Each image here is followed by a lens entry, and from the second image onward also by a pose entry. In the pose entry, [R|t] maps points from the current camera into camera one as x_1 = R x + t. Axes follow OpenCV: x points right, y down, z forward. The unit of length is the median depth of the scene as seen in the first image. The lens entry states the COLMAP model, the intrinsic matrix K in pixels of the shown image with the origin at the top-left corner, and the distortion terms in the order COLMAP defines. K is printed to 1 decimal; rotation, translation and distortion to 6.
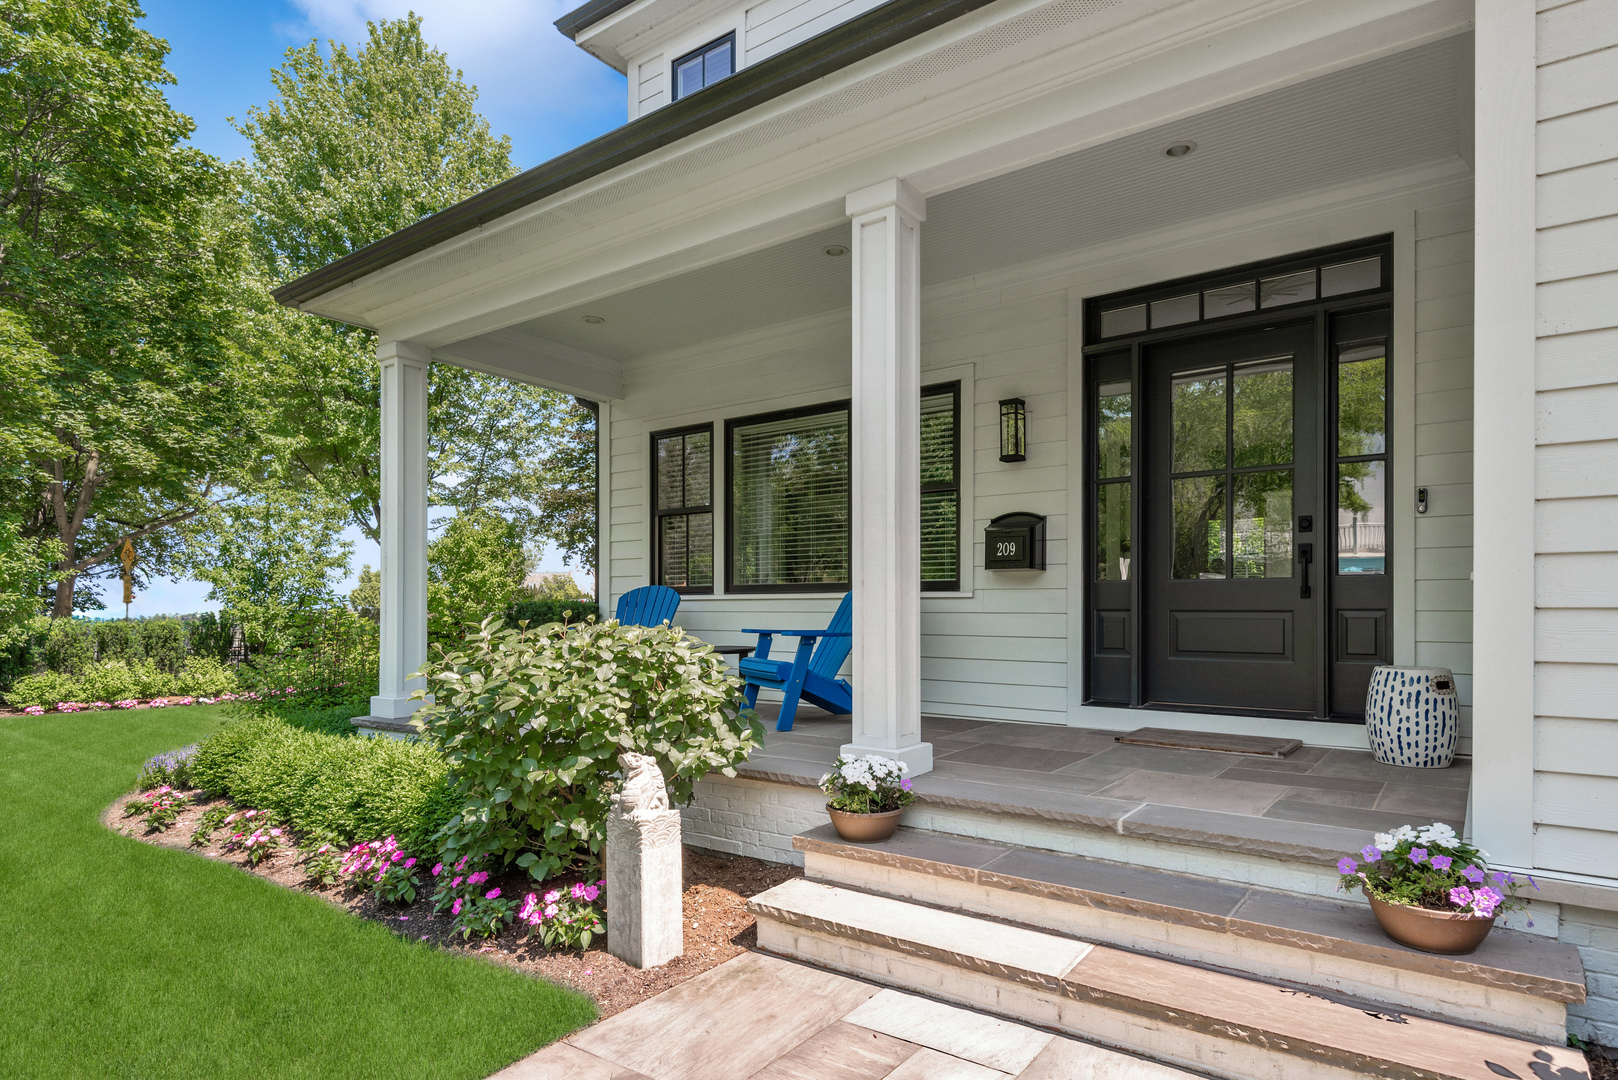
lens RADIAL K [[901.2, 0, 809.4], [0, 901.2, 610.1], [0, 0, 1]] dist [0.023784, -0.000444]
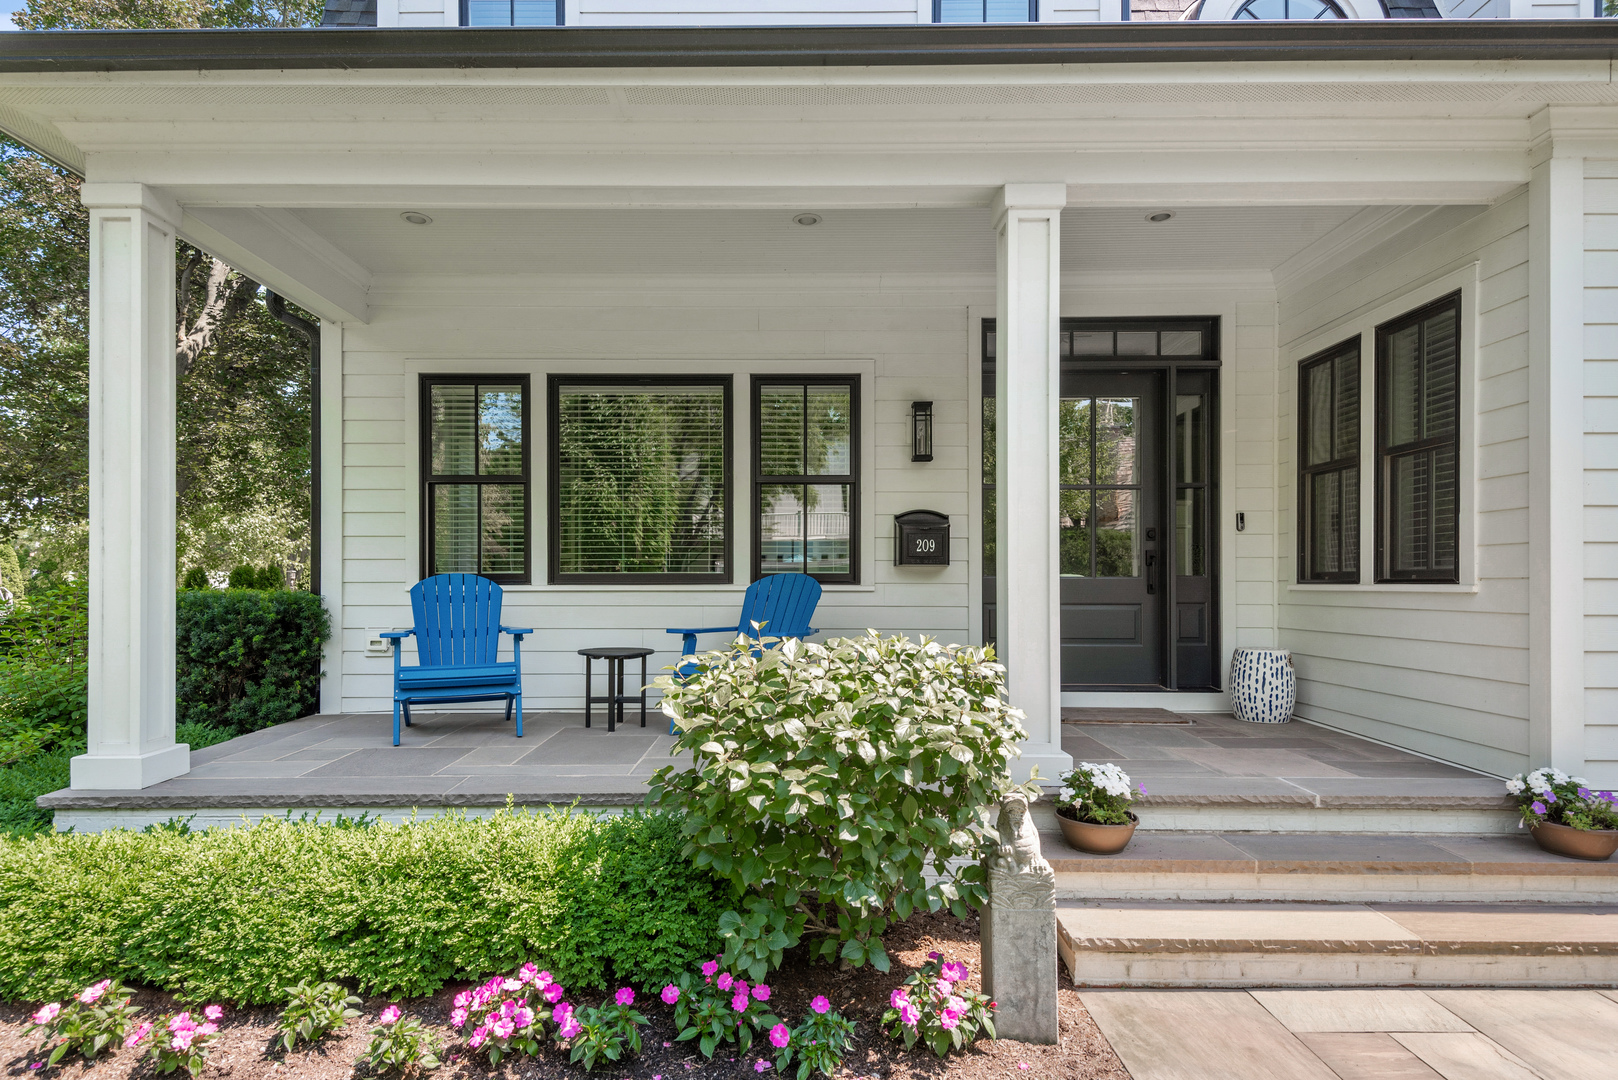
lens RADIAL K [[896.5, 0, 783.2], [0, 896.5, 581.8], [0, 0, 1]] dist [0.019539, -0.002350]
pose [[0.808065, 0.000044, 0.589094, -0.670646], [-0.000853, 0.999999, 0.001095, -0.034947], [-0.589093, -0.001387, 0.808064, 0.337968]]
